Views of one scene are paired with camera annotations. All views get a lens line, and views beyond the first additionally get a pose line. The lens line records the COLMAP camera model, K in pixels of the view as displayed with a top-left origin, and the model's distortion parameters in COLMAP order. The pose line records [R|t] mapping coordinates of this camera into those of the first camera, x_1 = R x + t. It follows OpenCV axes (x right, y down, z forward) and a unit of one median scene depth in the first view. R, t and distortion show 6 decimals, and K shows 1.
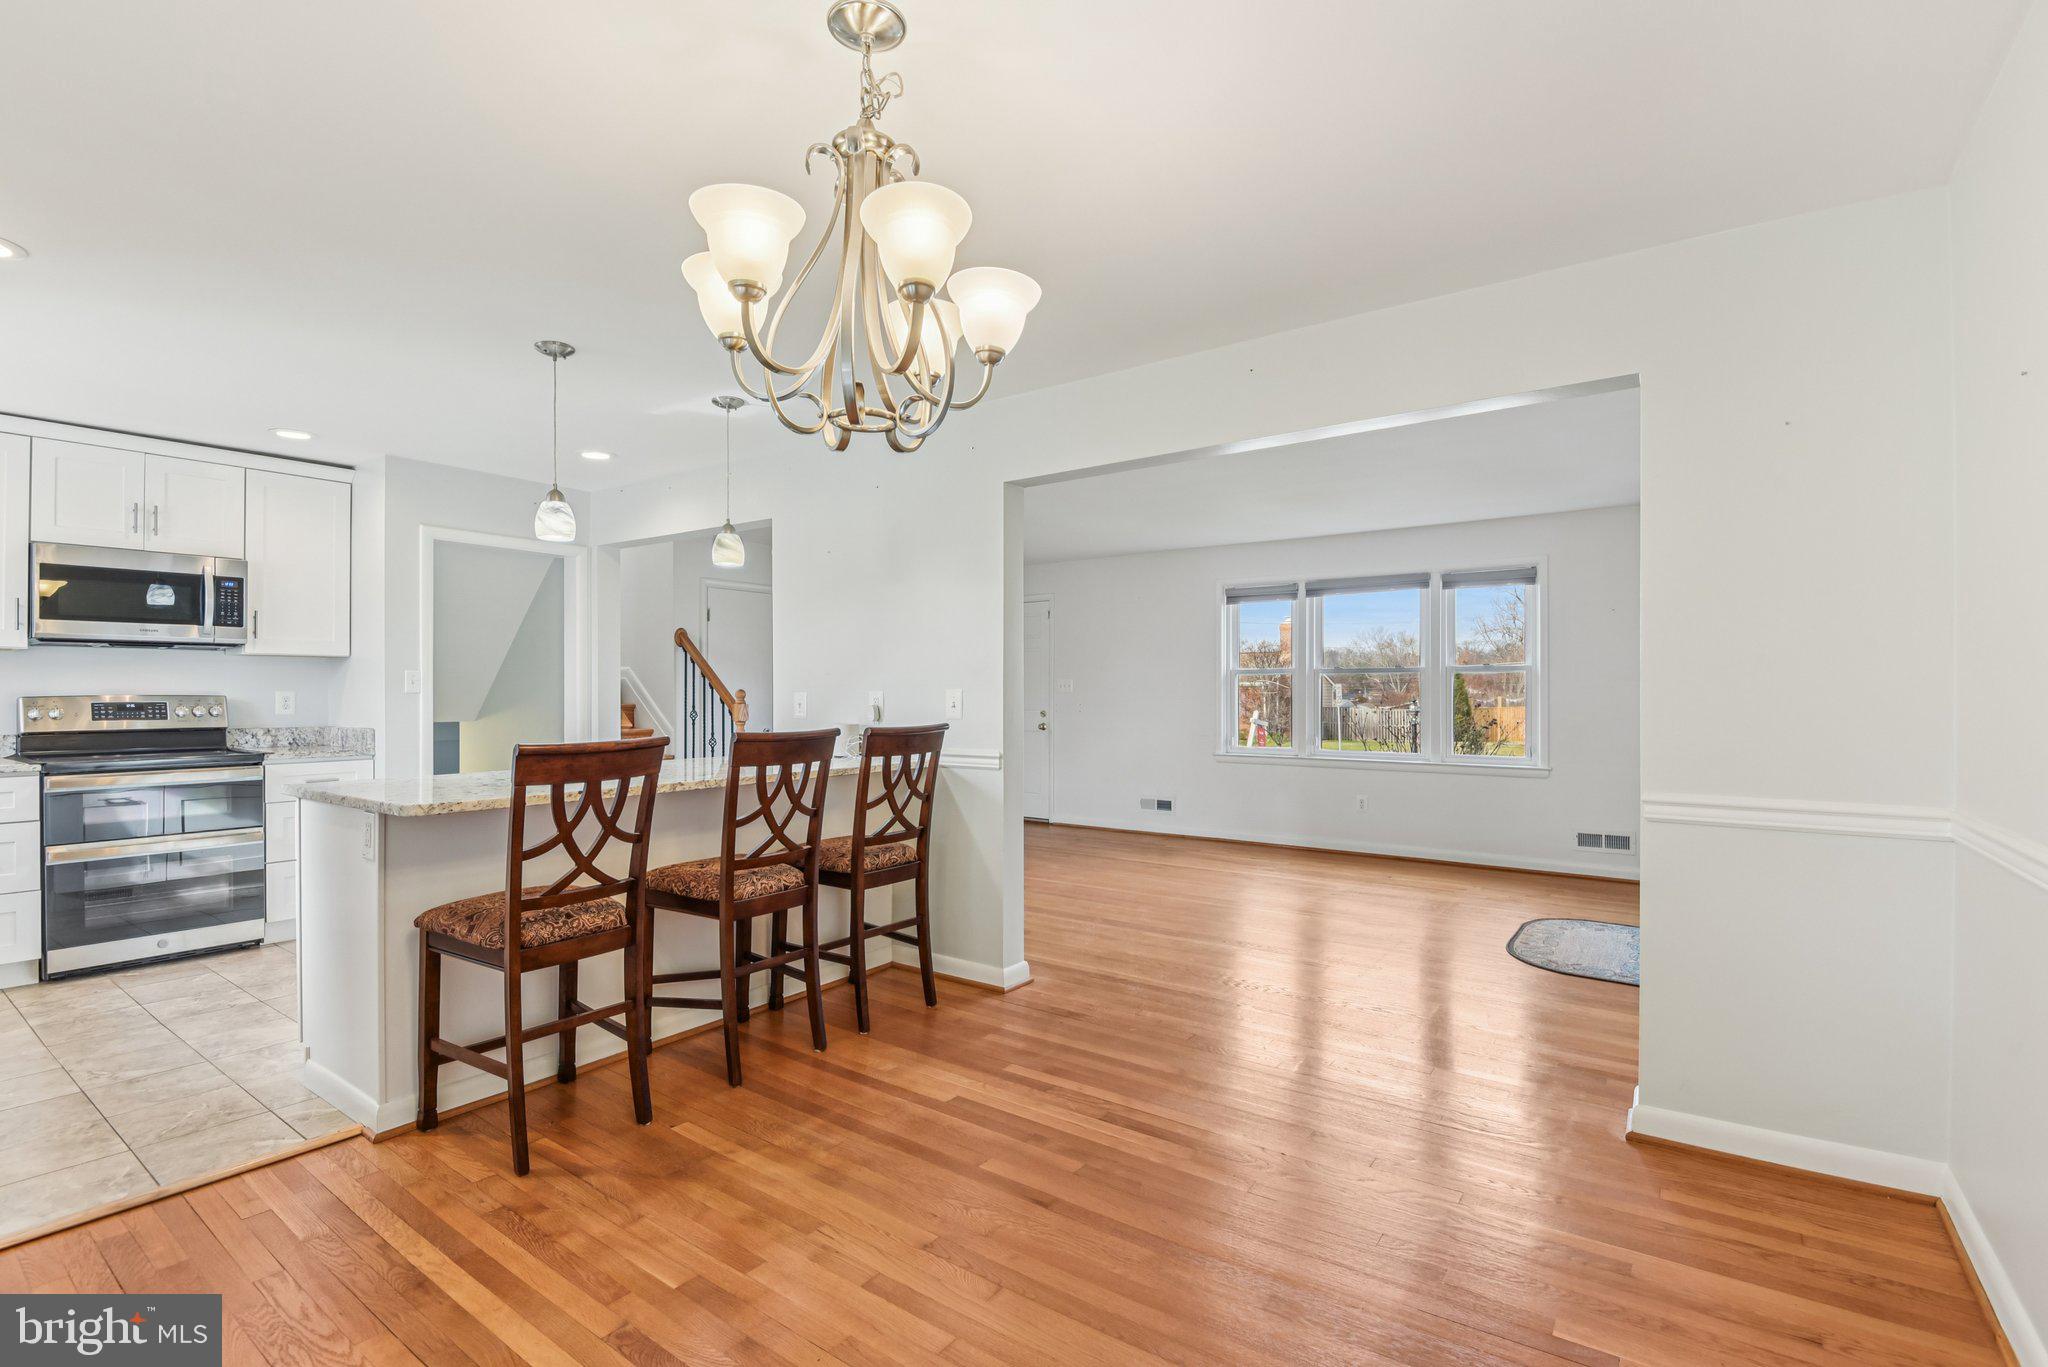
lens RADIAL K [[954.6, 0, 1022.0], [0, 954.6, 678.6], [0, 0, 1]] dist [0.027898, -0.026659]
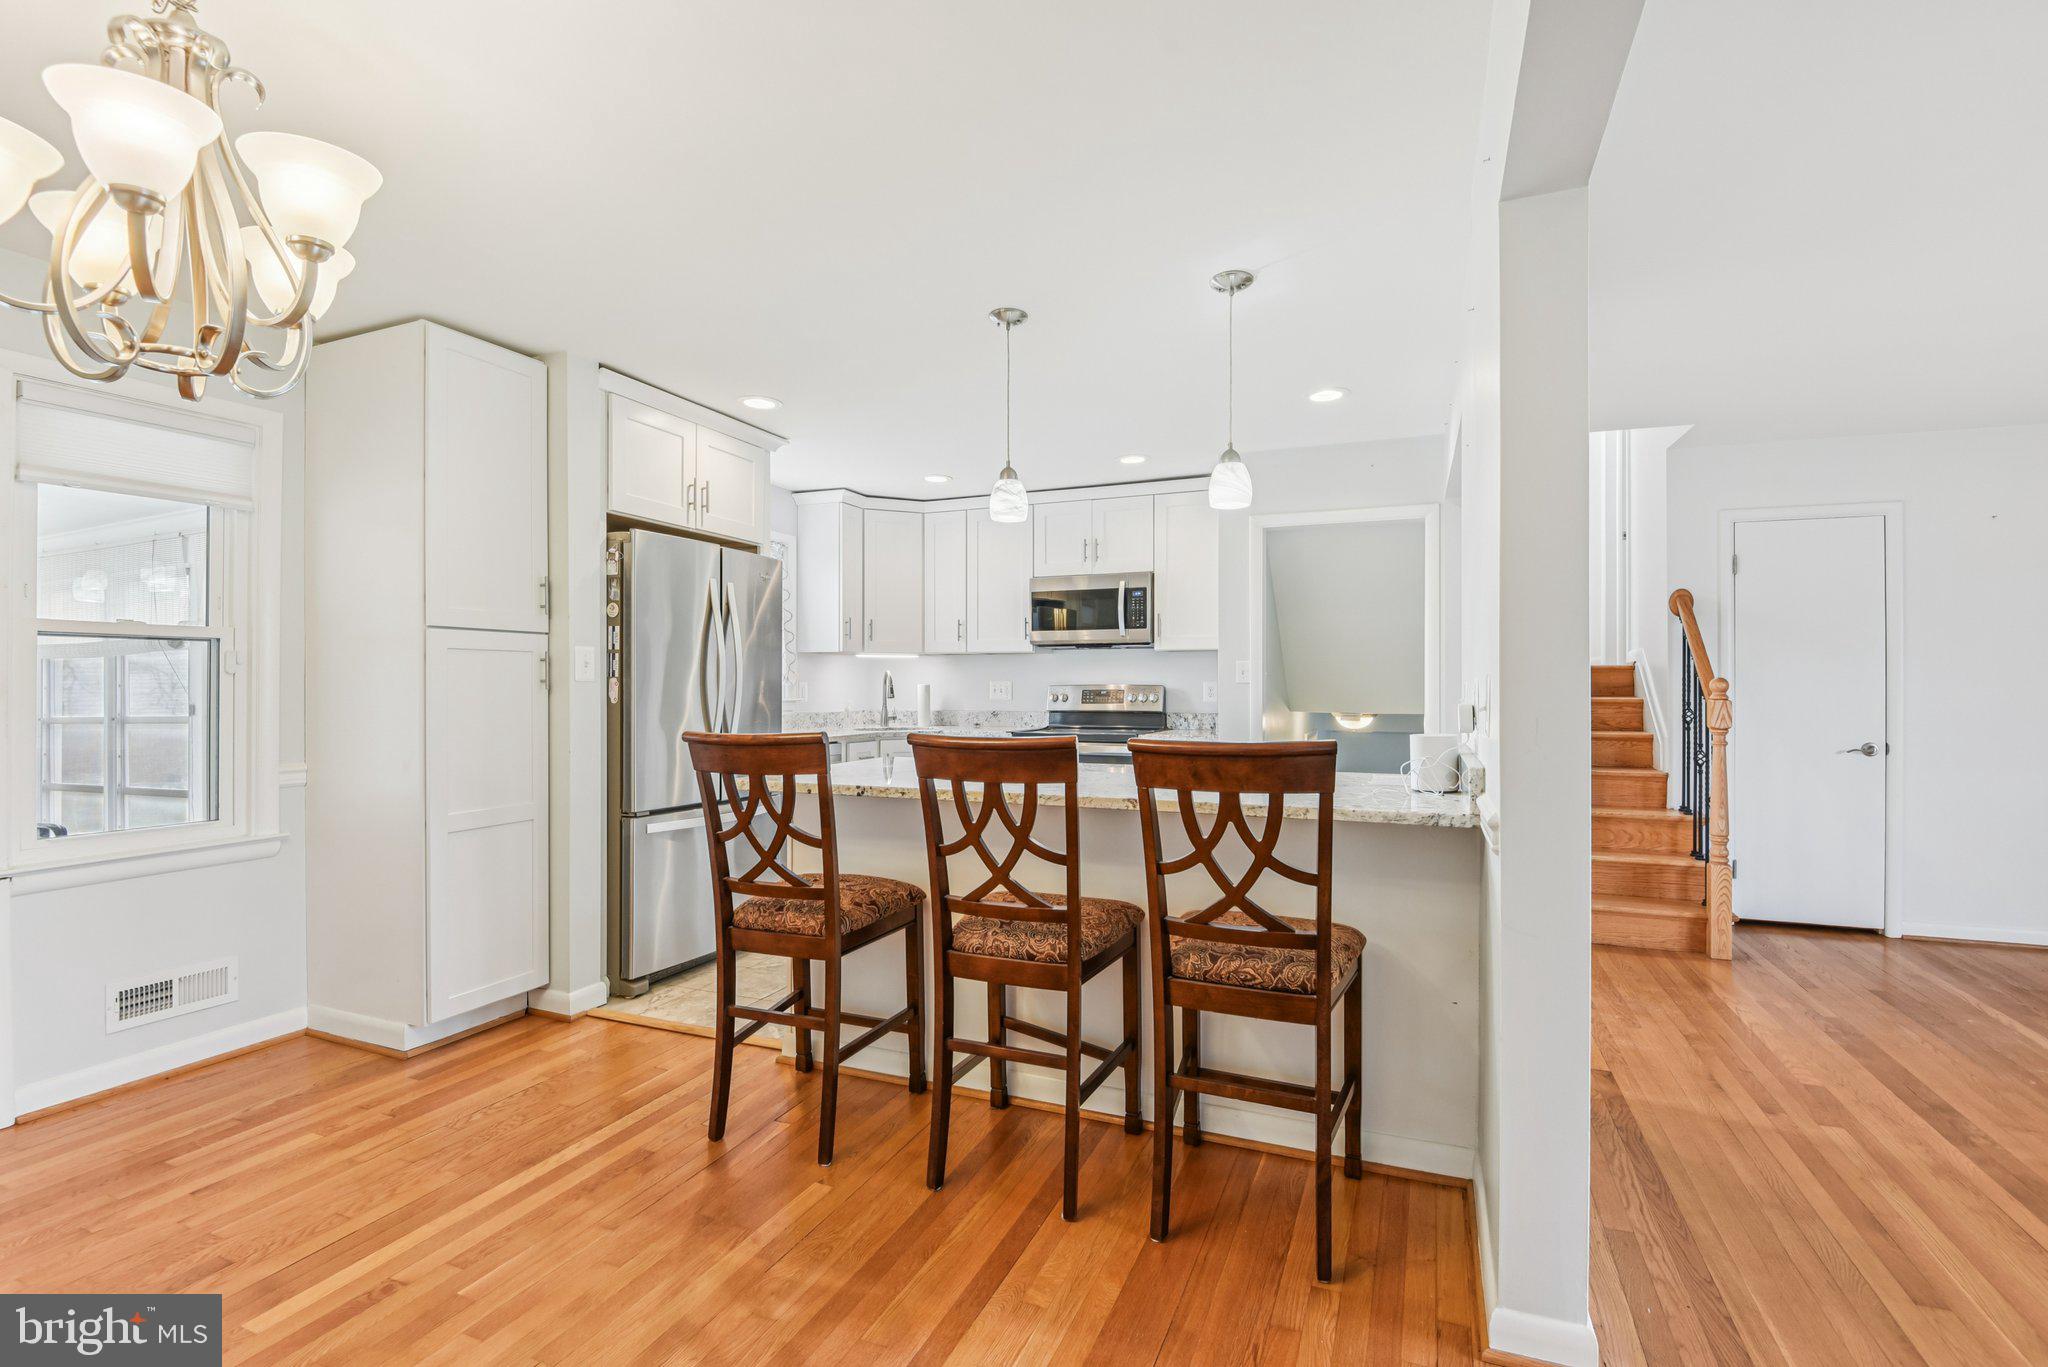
lens RADIAL K [[954.6, 0, 1022.0], [0, 954.6, 678.6], [0, 0, 1]] dist [0.027898, -0.026659]
pose [[0.227142, 0.001084, -0.973861, 0.432265], [0.005012, 0.999985, 0.002283, 0.007071], [0.973849, -0.005400, 0.227133, 0.809549]]
